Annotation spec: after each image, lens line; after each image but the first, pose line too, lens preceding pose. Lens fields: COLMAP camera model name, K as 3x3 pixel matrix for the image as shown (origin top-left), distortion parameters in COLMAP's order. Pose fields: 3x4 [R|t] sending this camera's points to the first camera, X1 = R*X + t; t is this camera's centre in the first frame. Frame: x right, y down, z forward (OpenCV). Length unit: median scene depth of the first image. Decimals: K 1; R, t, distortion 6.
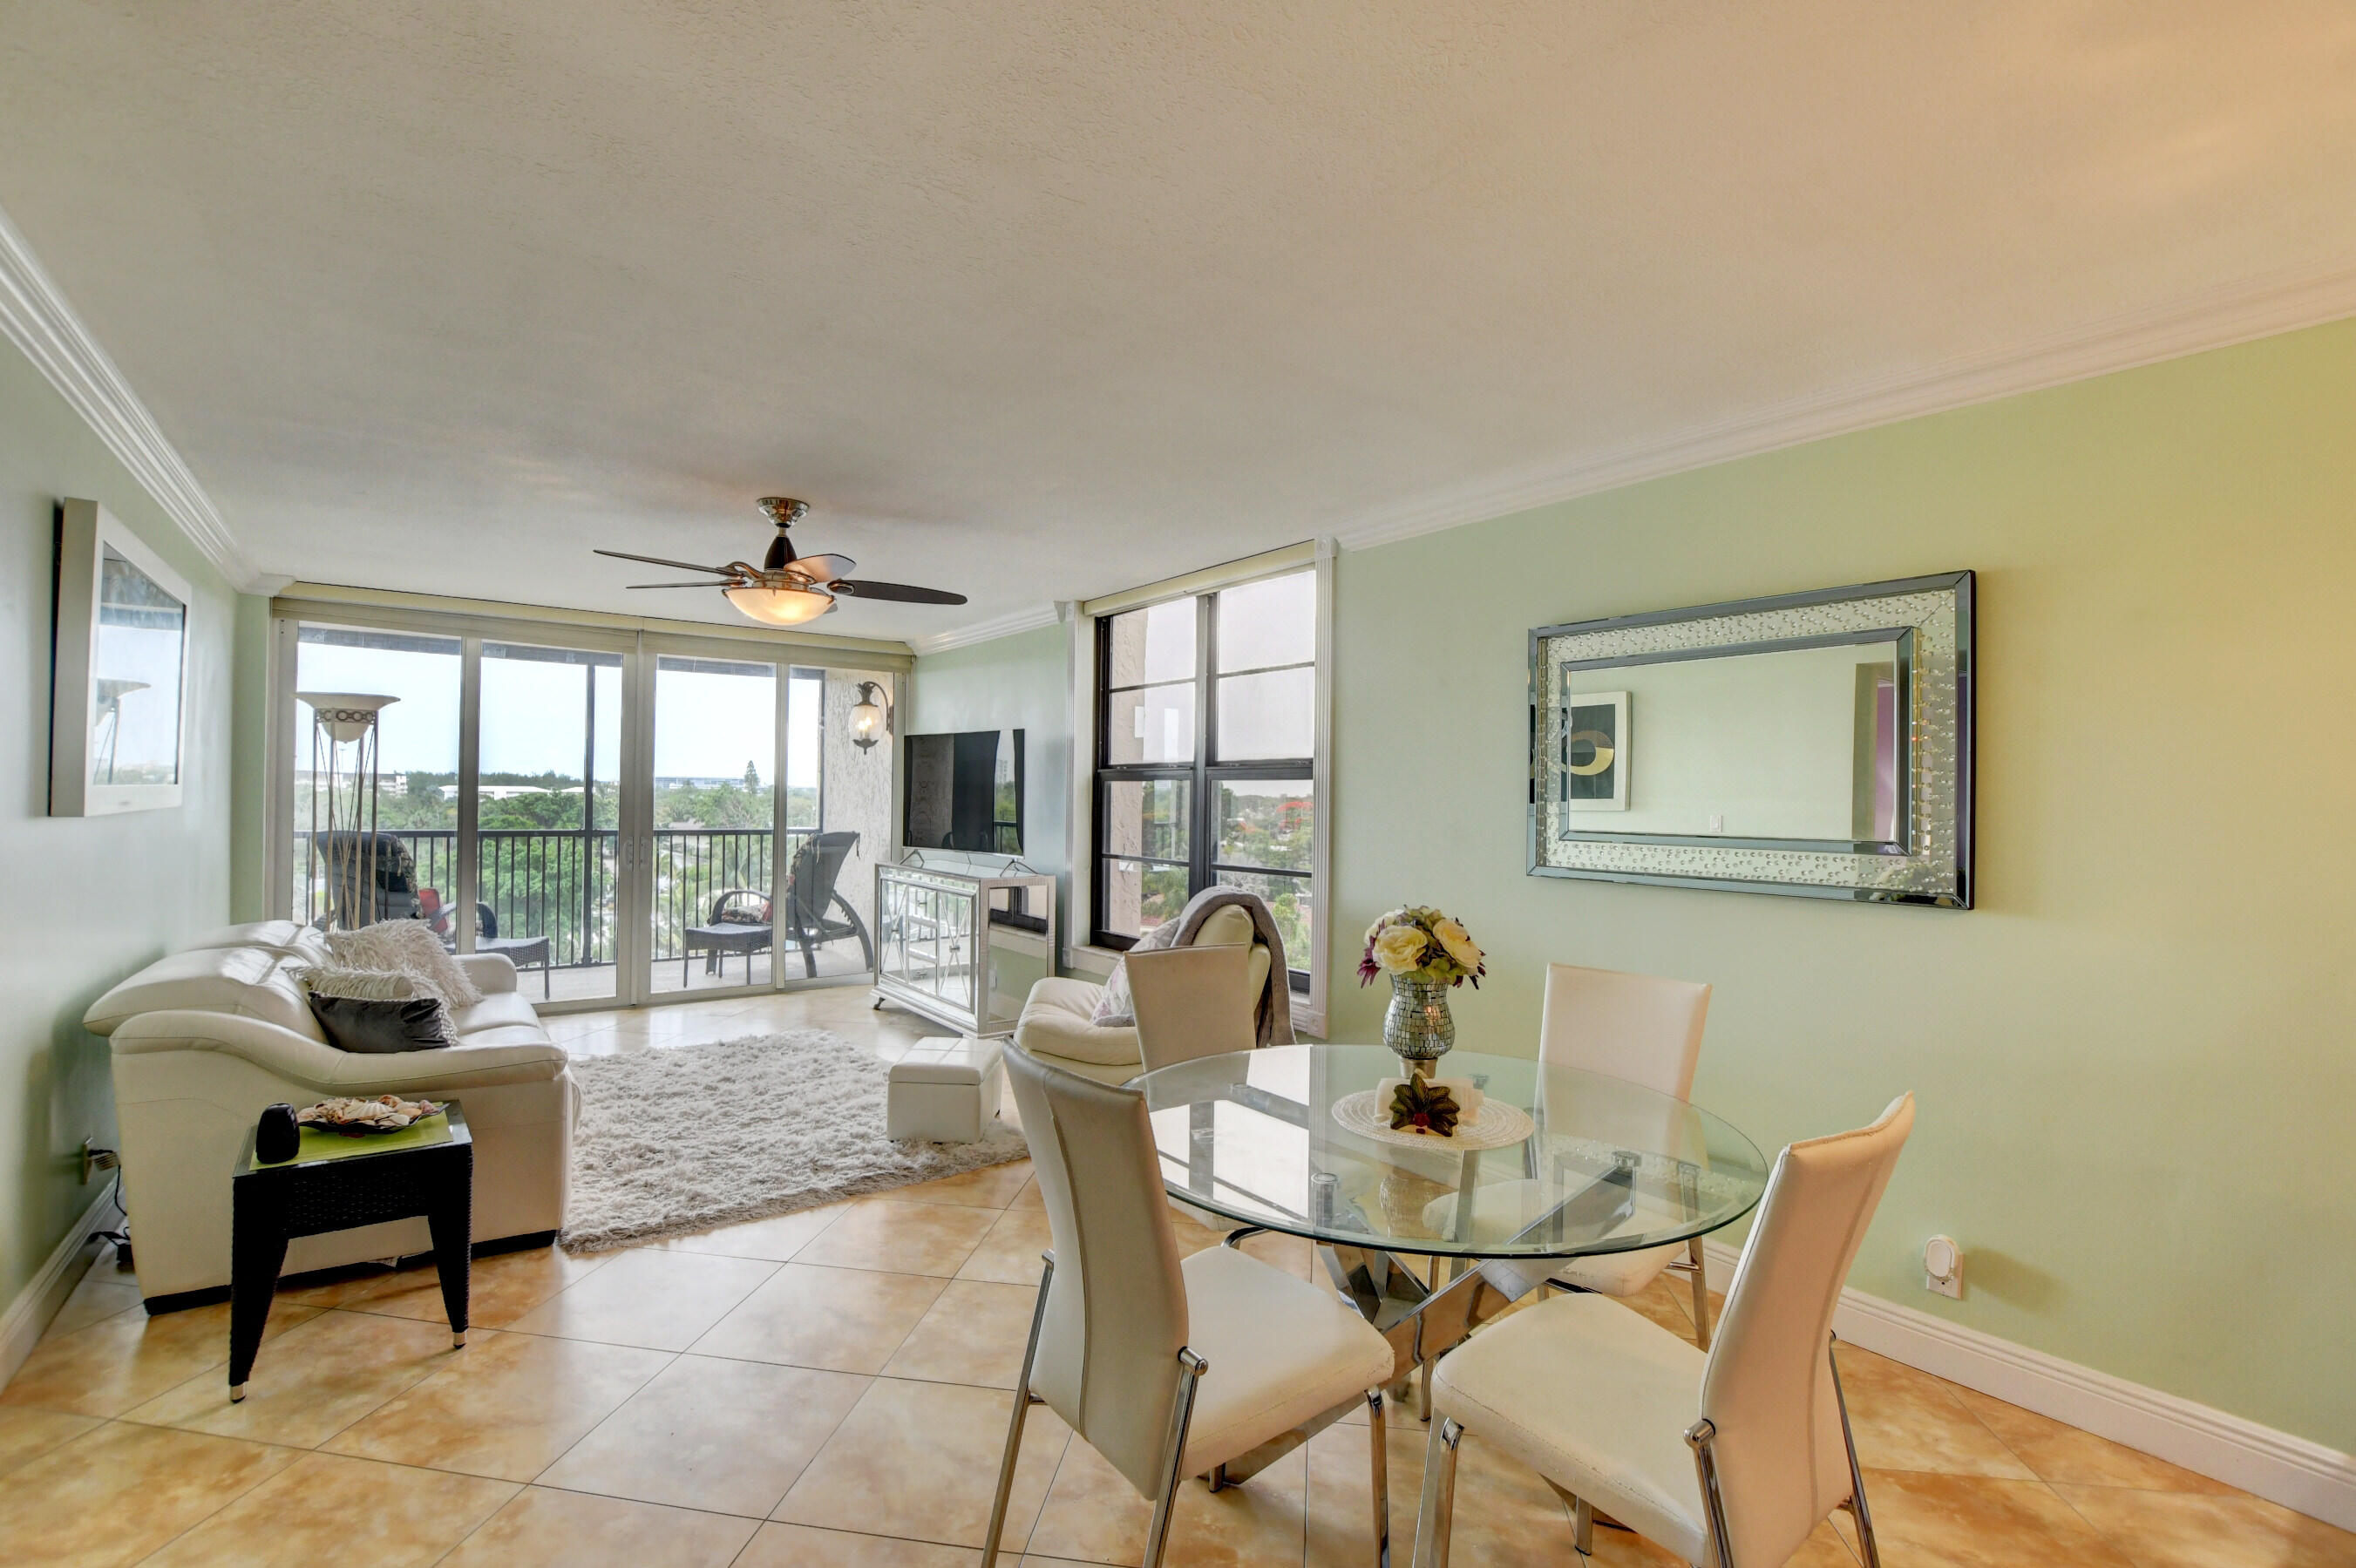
lens RADIAL K [[1036.7, 0, 1177.0], [0, 1036.7, 789.9], [0, 0, 1]] dist [-0.032490, 0.003694]
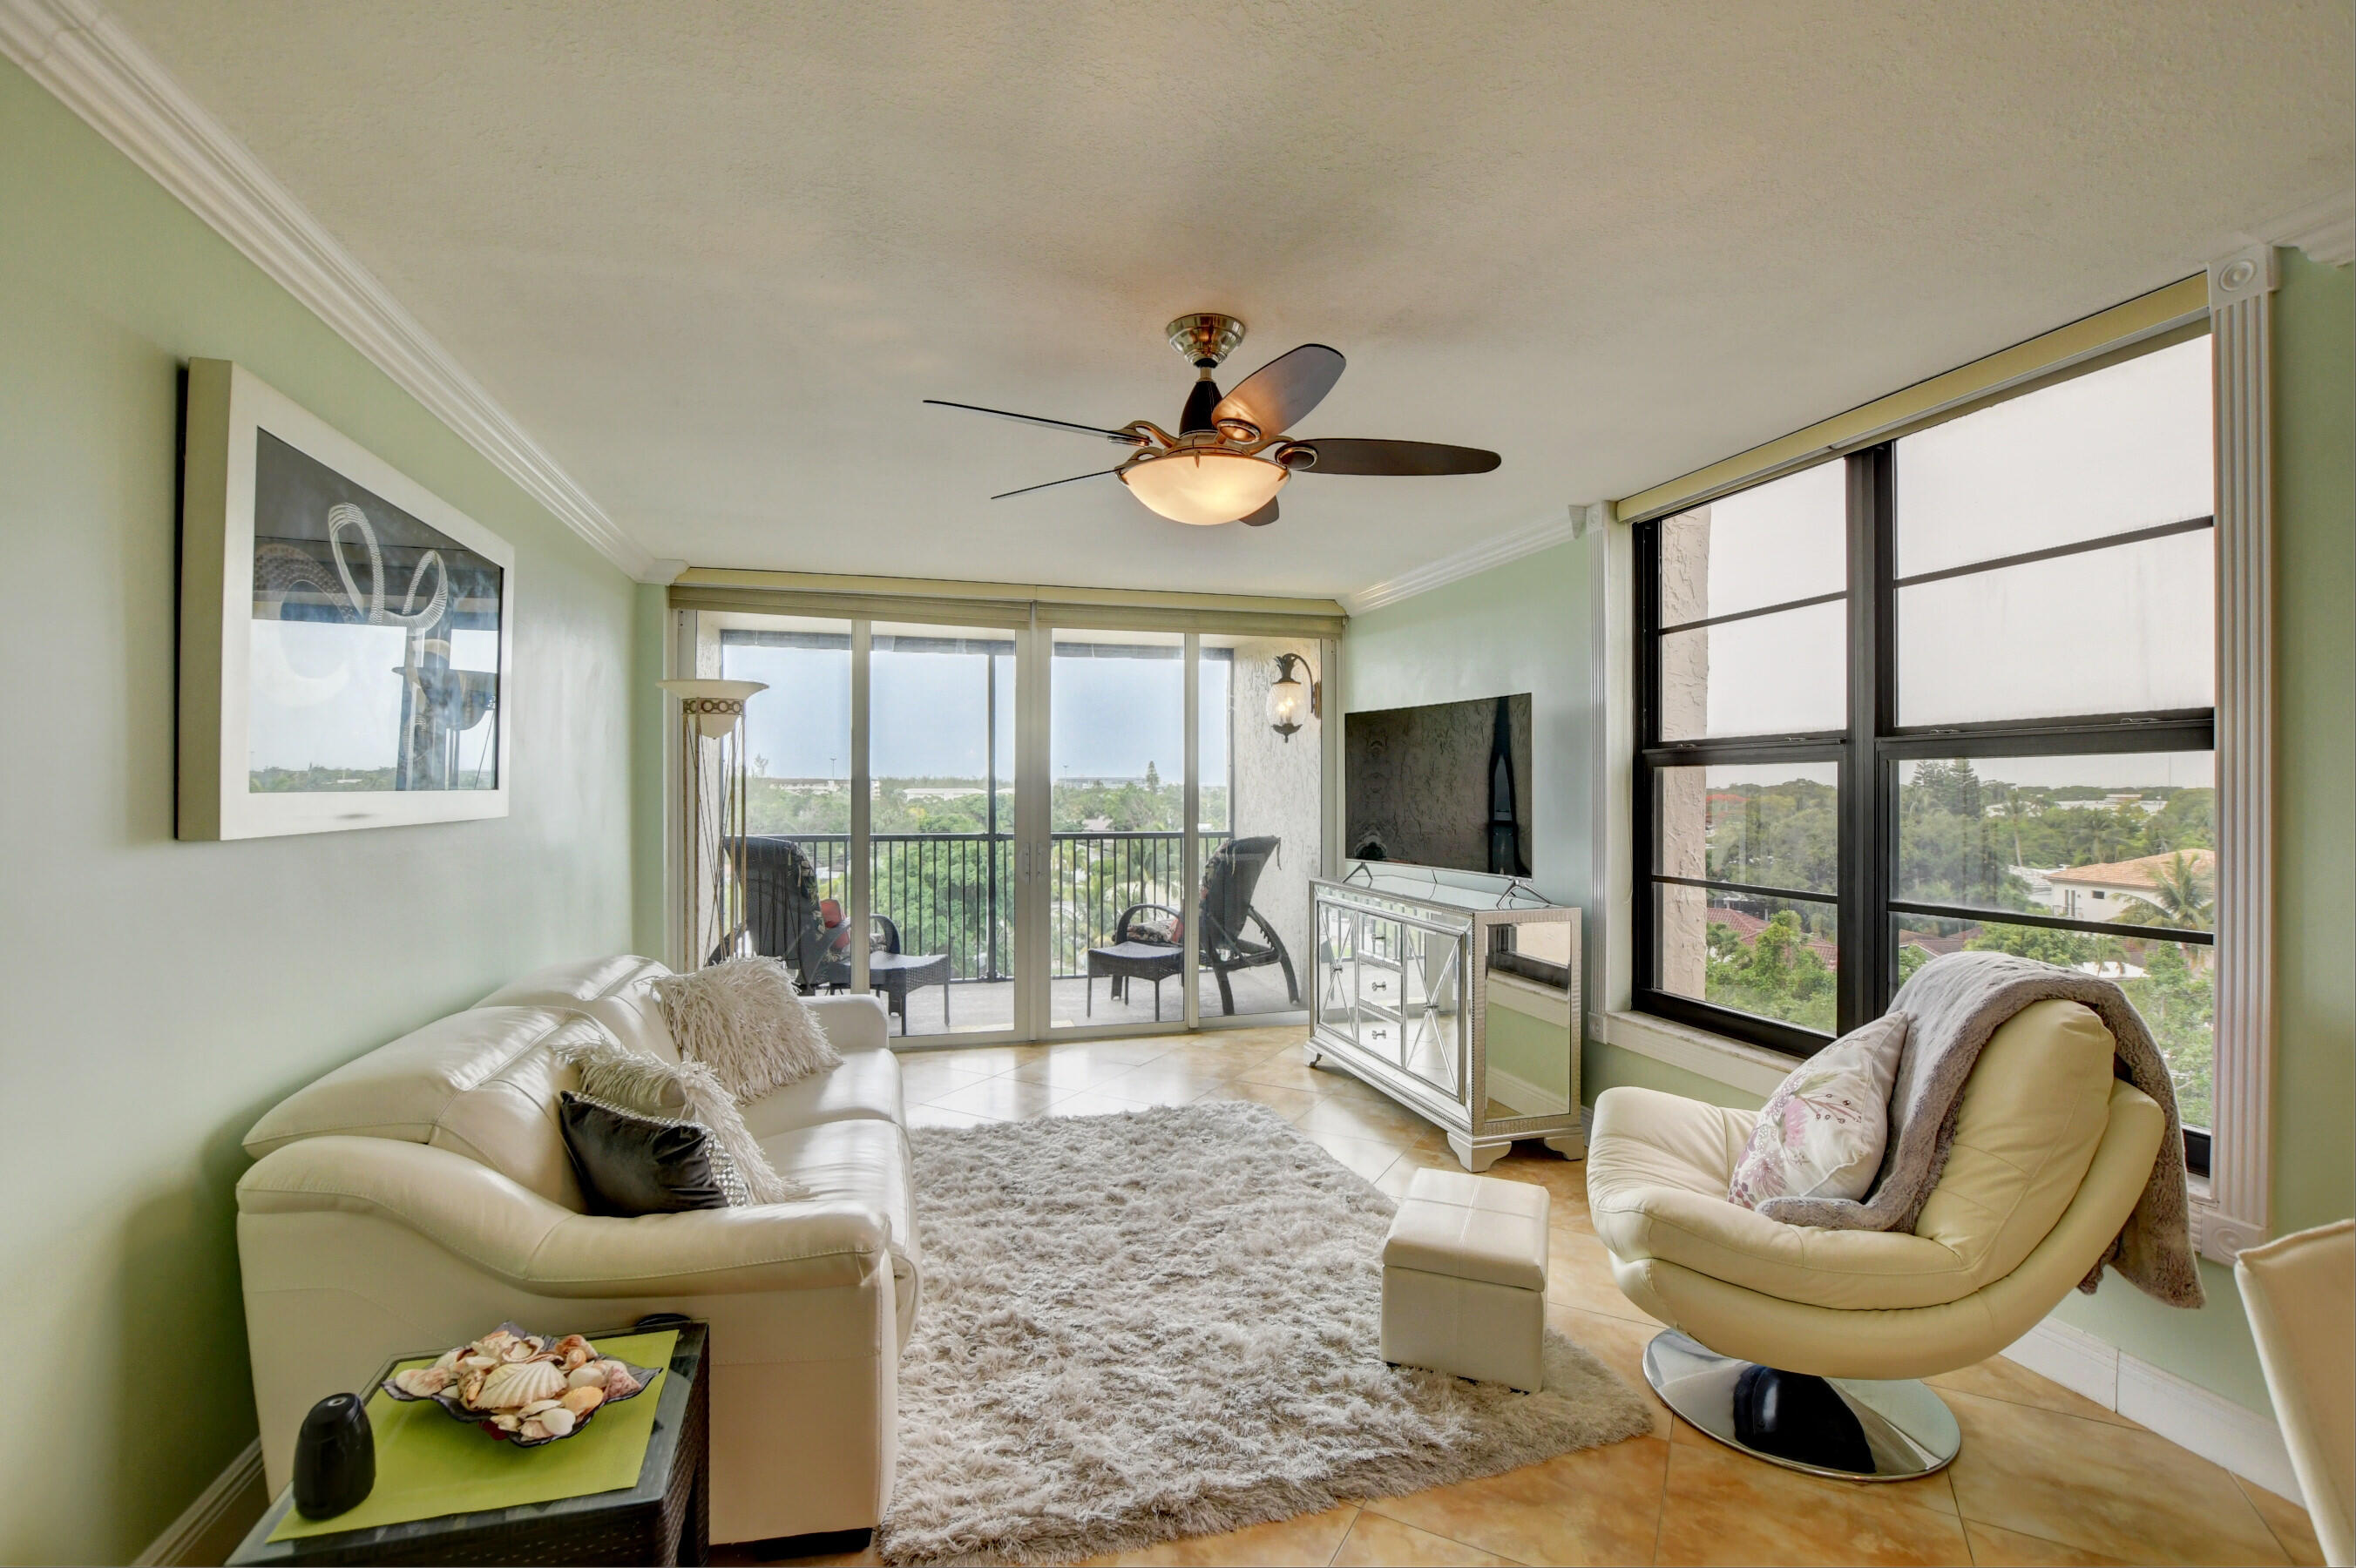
lens RADIAL K [[1036.6, 0, 1173.2], [0, 1036.6, 791.2], [0, 0, 1]] dist [-0.032490, 0.003694]
pose [[0.931661, -0.012454, -0.363116, -0.121773], [0.014356, 0.999894, 0.002539, 0.001085], [0.363046, -0.007578, 0.931740, 0.279865]]
